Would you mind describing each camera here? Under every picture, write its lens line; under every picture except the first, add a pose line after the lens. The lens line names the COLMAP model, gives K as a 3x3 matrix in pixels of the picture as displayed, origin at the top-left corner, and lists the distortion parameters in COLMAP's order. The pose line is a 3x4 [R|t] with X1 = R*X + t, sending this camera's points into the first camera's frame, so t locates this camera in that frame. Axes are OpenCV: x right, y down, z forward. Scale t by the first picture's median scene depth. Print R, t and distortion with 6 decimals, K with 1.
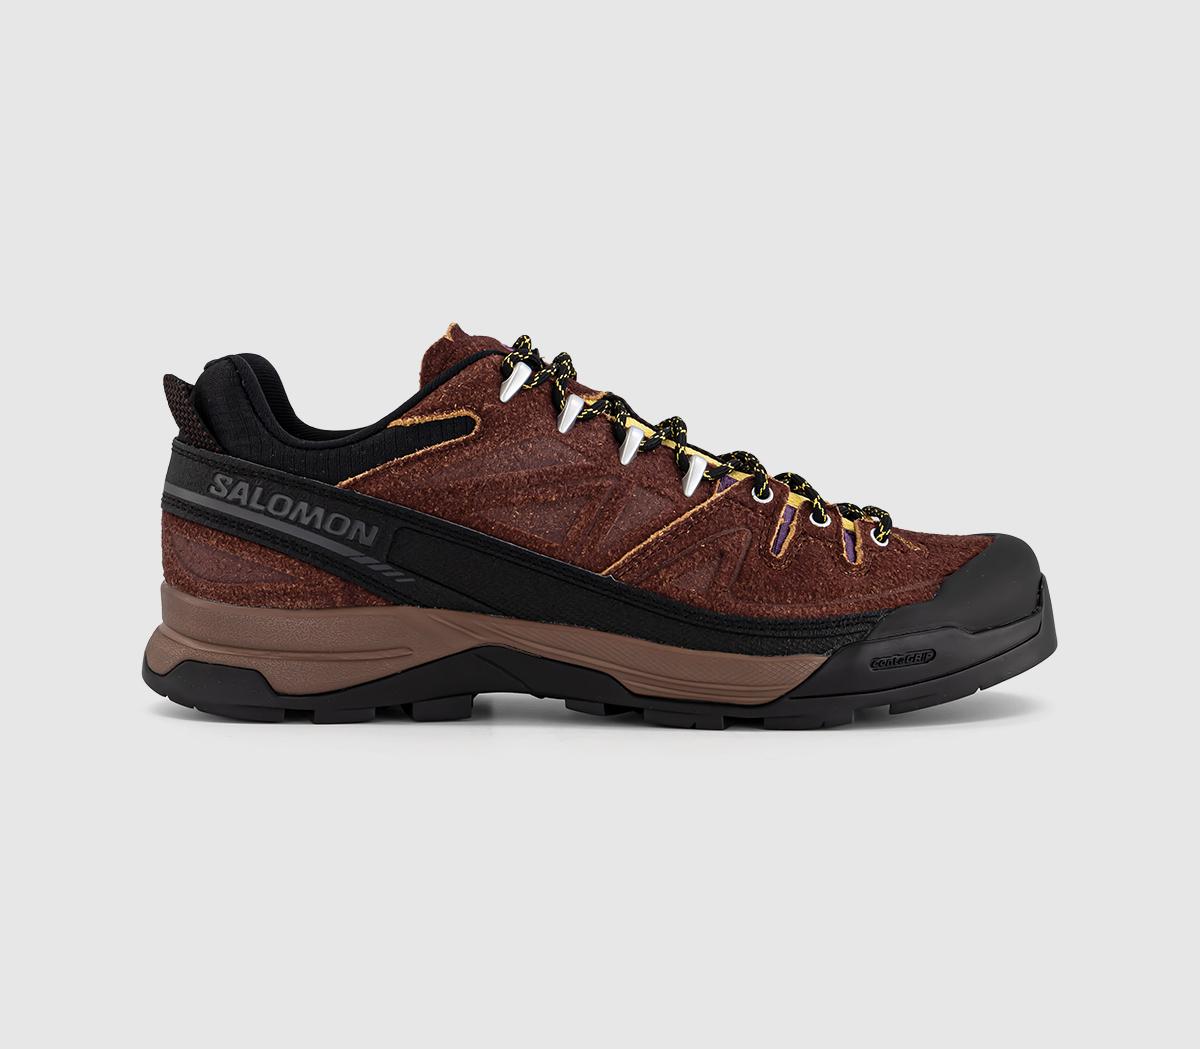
lens RADIAL K [[1761.3, 0, 600.0], [0, 1761.3, 524.5], [0, 0, 1]] dist [0.005935, 0.004920]
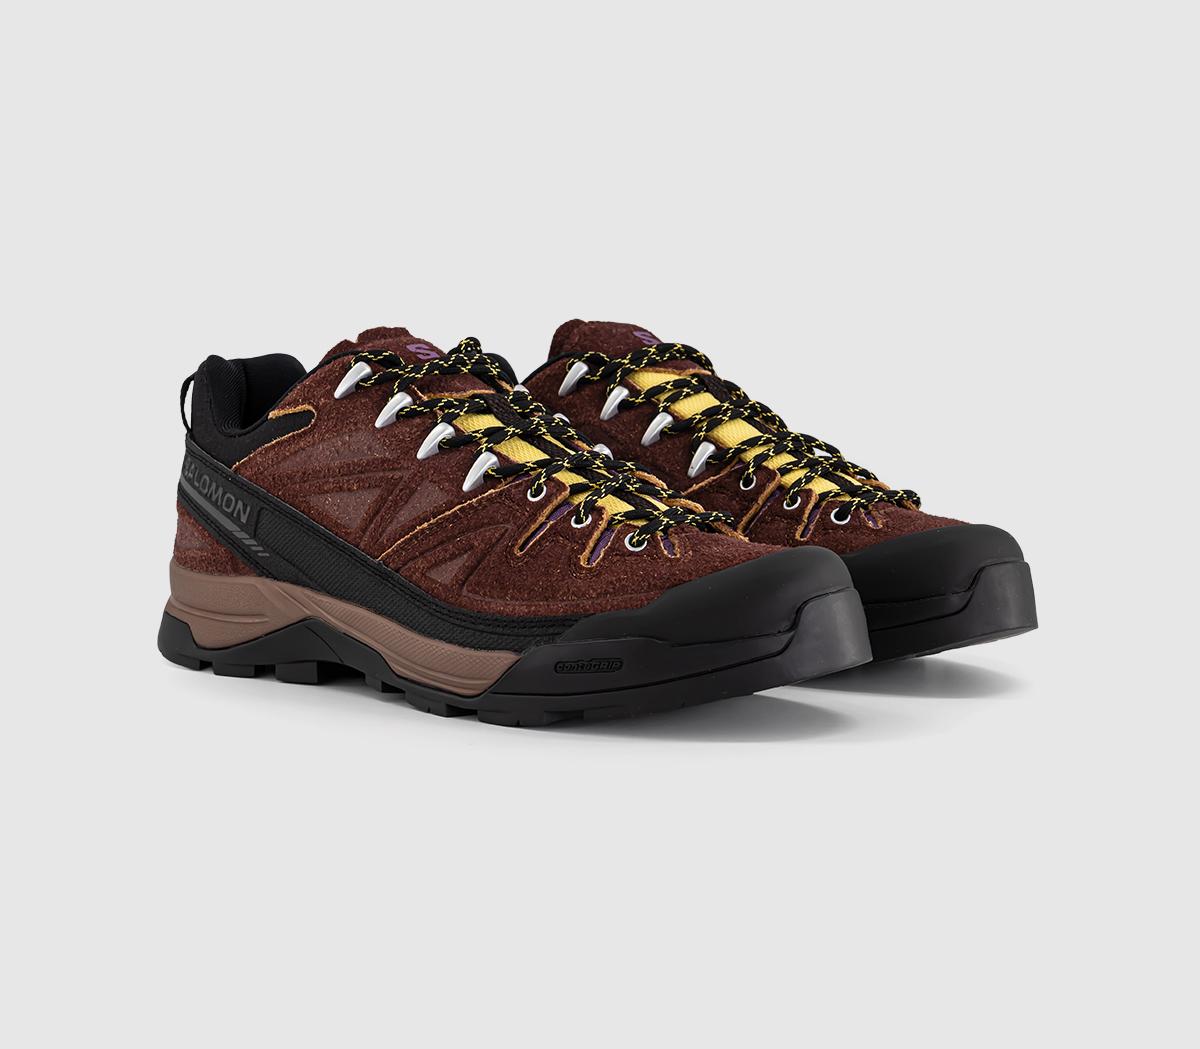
lens RADIAL K [[1761.3, 0, 600.0], [0, 1761.3, 524.5], [0, 0, 1]] dist [0.005935, 0.004920]
pose [[0.825376, 0.054436, -0.561953, 0.696178], [-0.055912, 0.998329, 0.014586, -0.016005], [0.561808, 0.019381, 0.827040, 0.186249]]
